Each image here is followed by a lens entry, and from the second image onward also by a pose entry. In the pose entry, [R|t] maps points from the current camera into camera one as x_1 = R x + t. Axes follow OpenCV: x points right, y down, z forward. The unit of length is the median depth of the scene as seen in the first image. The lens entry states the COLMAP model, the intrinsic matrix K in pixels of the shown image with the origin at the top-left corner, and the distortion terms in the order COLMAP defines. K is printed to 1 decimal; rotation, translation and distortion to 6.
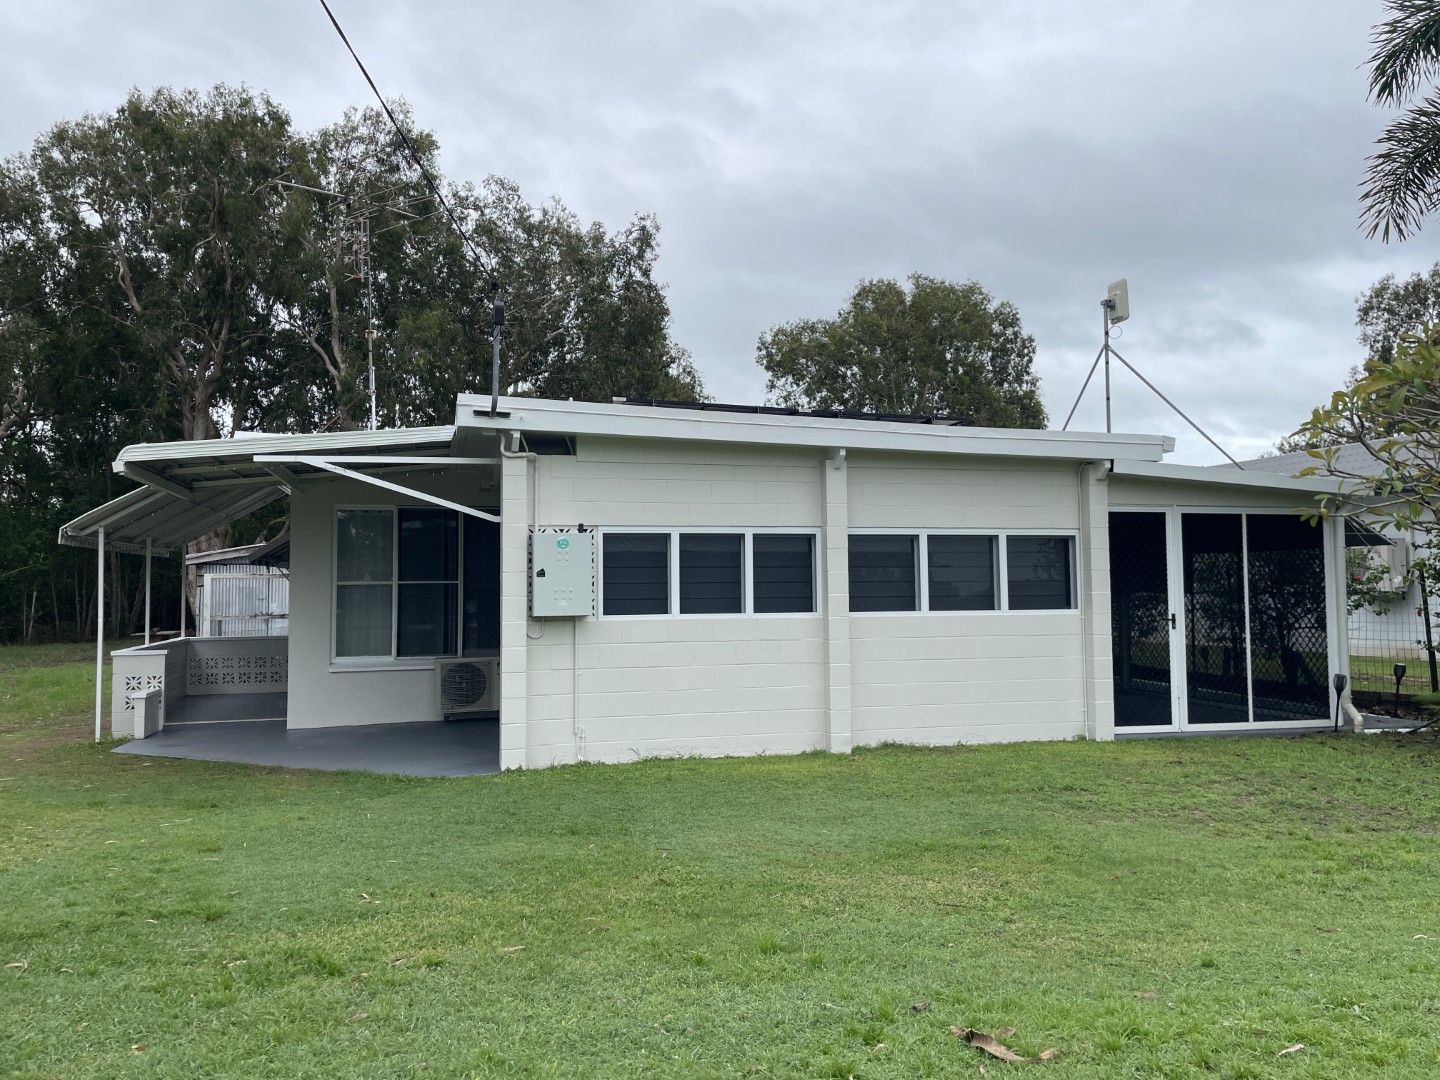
lens RADIAL K [[1088.8, 0, 724.9], [0, 1088.8, 537.8], [0, 0, 1]] dist [0.089134, -0.117448]
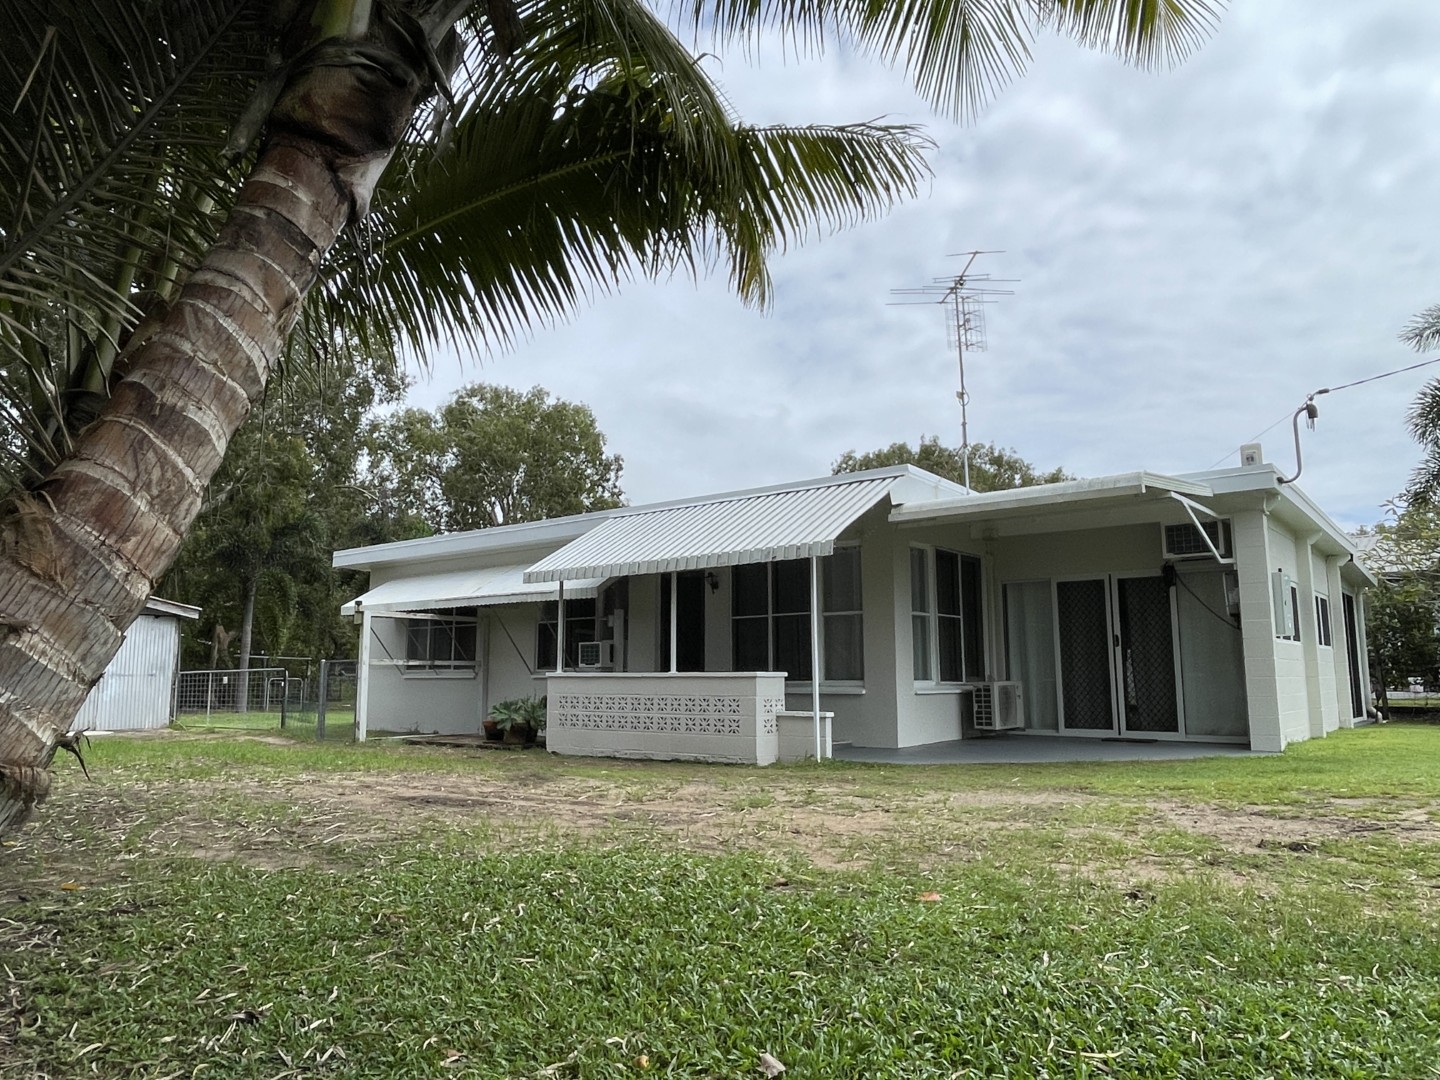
lens RADIAL K [[999.5, 0, 720.0], [0, 999.5, 540.0], [0, 0, 1]] dist [-0.003450, -0.001720]
pose [[0.808525, 0.088477, 0.581773, -1.203752], [-0.031407, 0.993711, -0.107477, 0.091193], [-0.587624, 0.068626, 0.806219, 0.343523]]
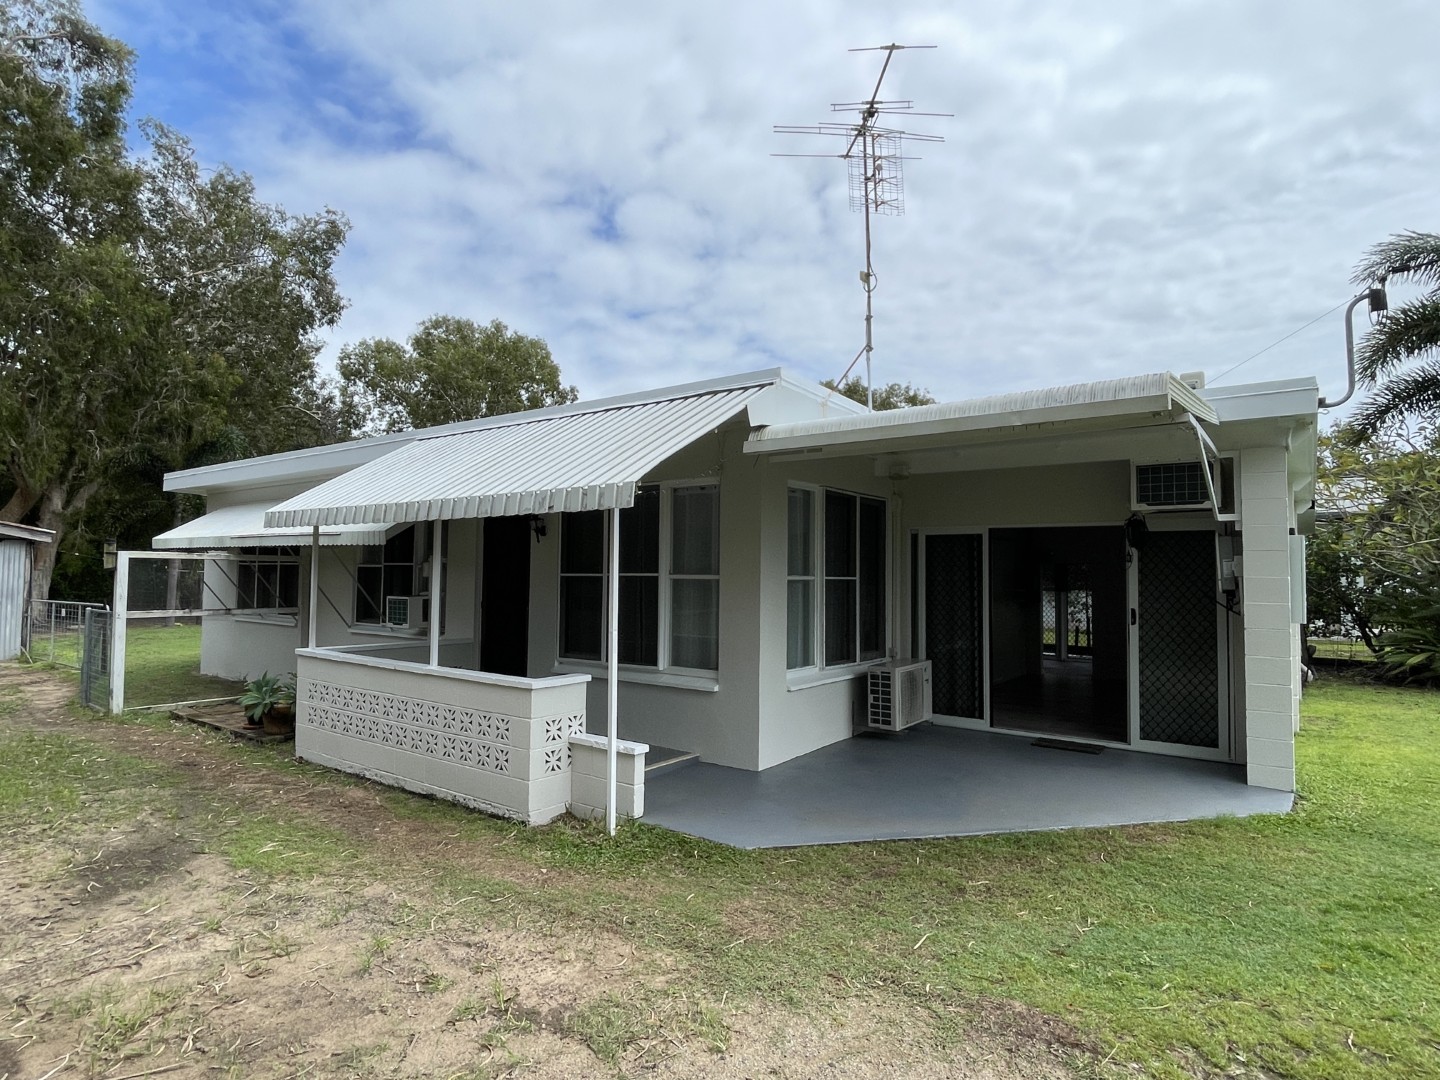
lens RADIAL K [[798.1, 0, 720.0], [0, 798.1, 540.0], [0, 0, 1]] dist [-0.003472, -0.002587]
pose [[0.782615, 0.043870, 0.620958, -0.828590], [-0.045618, 0.998873, -0.013074, 0.026061], [-0.620832, -0.018095, 0.783734, 0.643253]]
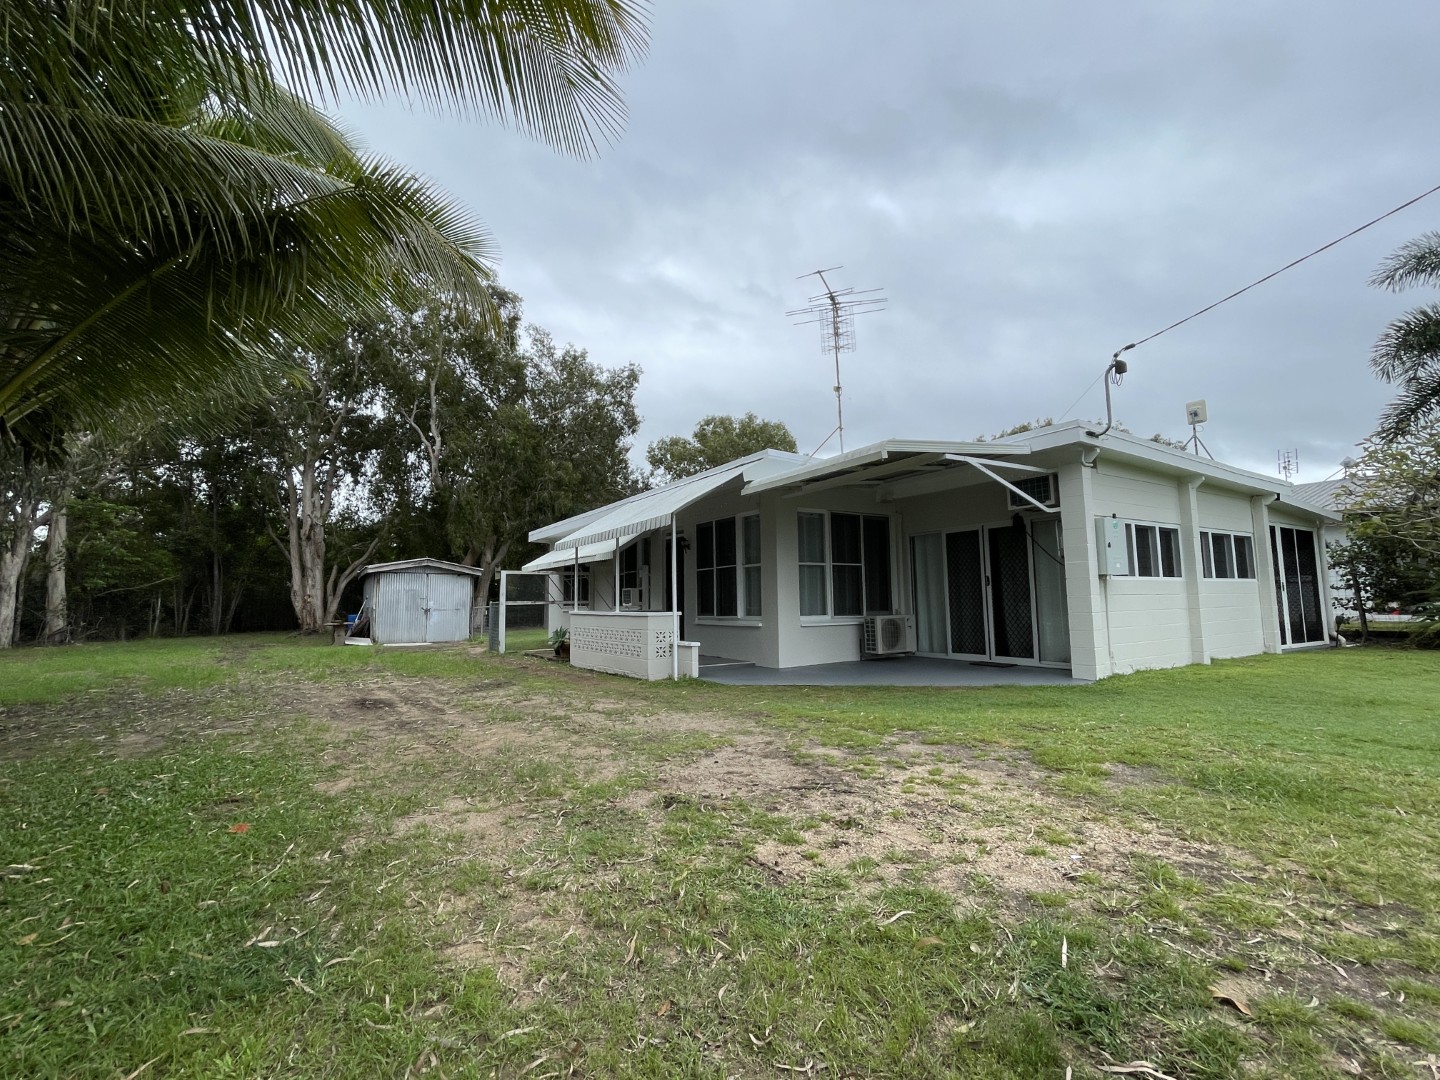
lens RADIAL K [[651.3, 0, 721.6], [0, 651.3, 537.4], [0, 0, 1]] dist [0.001742, 0.000021]
pose [[0.954569, 0.025548, 0.296893, -0.770617], [-0.007646, 0.998090, -0.061304, 0.066694], [-0.297892, 0.056249, 0.952941, 0.262746]]
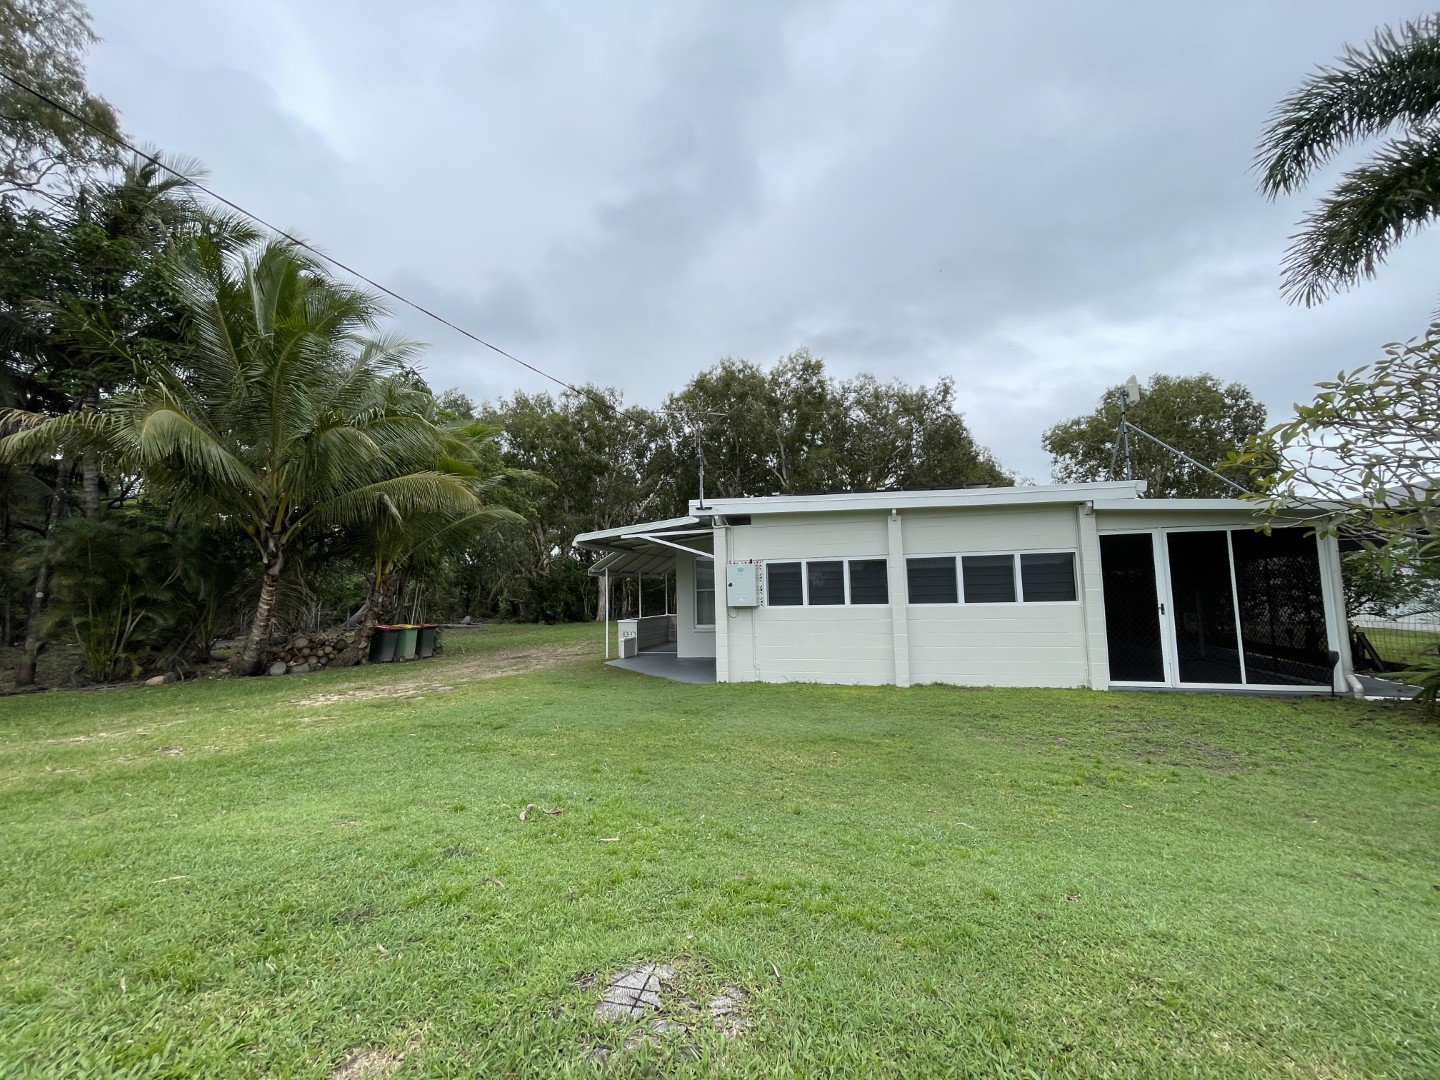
lens RADIAL K [[584.1, 0, 721.8], [0, 584.1, 538.5], [0, 0, 1]] dist [-0.002608, 0.000733]
pose [[0.853830, -0.060266, -0.517051, 0.311022], [0.038755, 0.997878, -0.052313, 0.002238], [0.519107, 0.024628, 0.854355, 0.059542]]
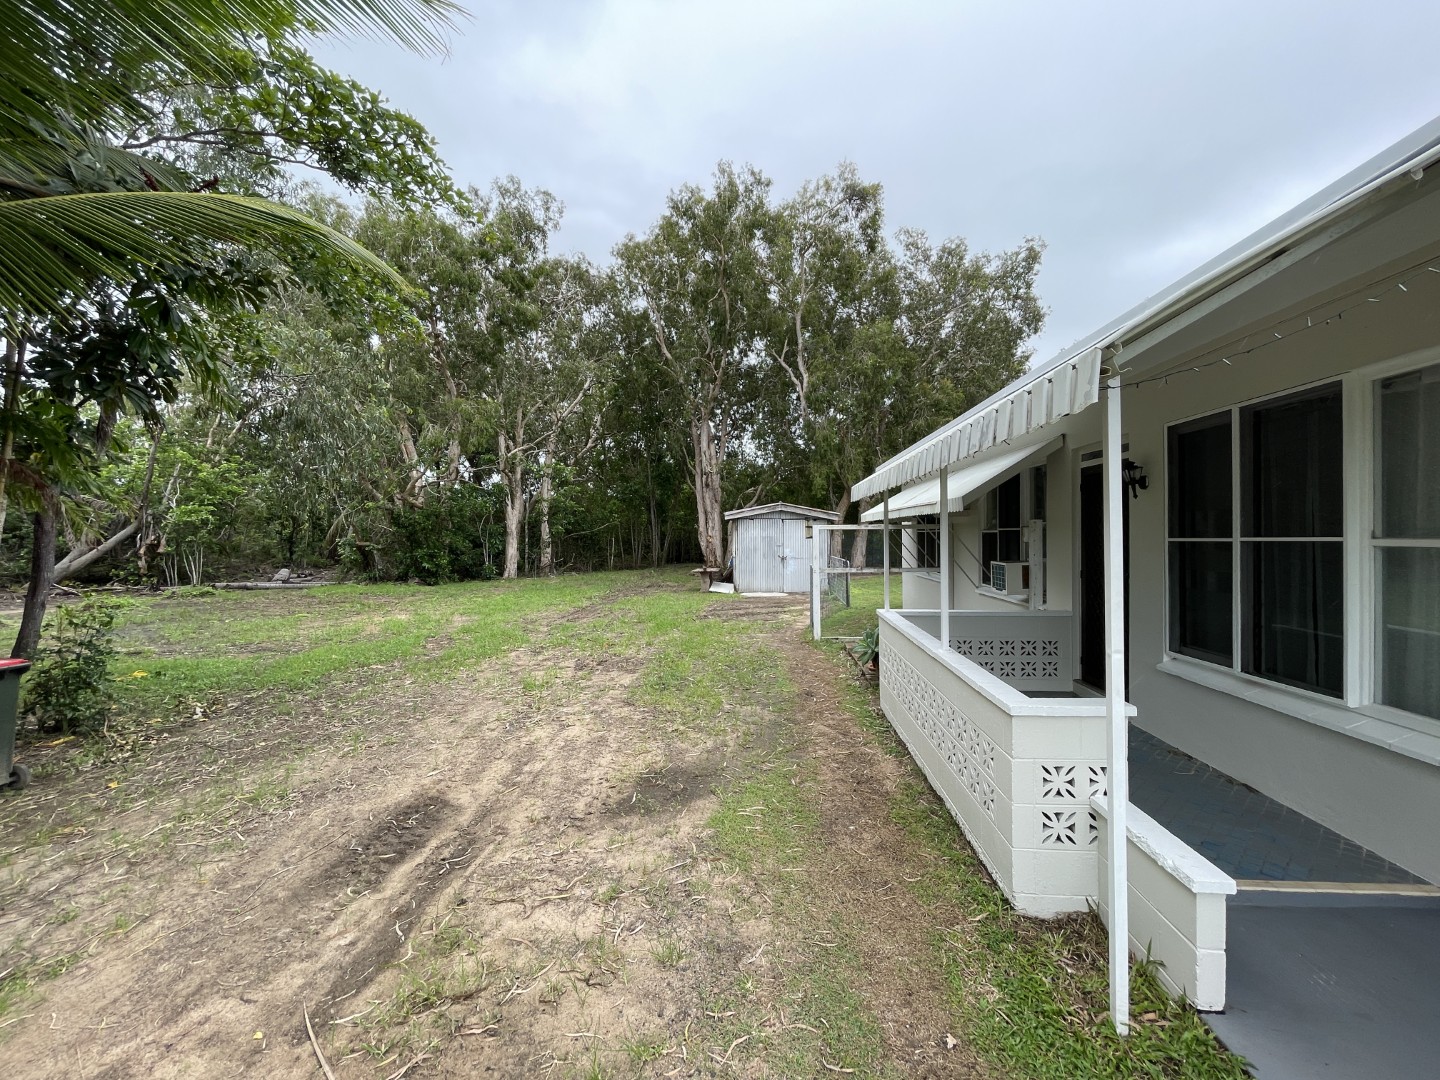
lens RADIAL K [[584.1, 0, 721.8], [0, 584.1, 538.5], [0, 0, 1]] dist [-0.002608, 0.000733]
pose [[0.943493, 0.001994, -0.331385, -0.642569], [0.015437, 0.998632, 0.049960, 0.029908], [0.331031, -0.052252, 0.942172, 0.835227]]
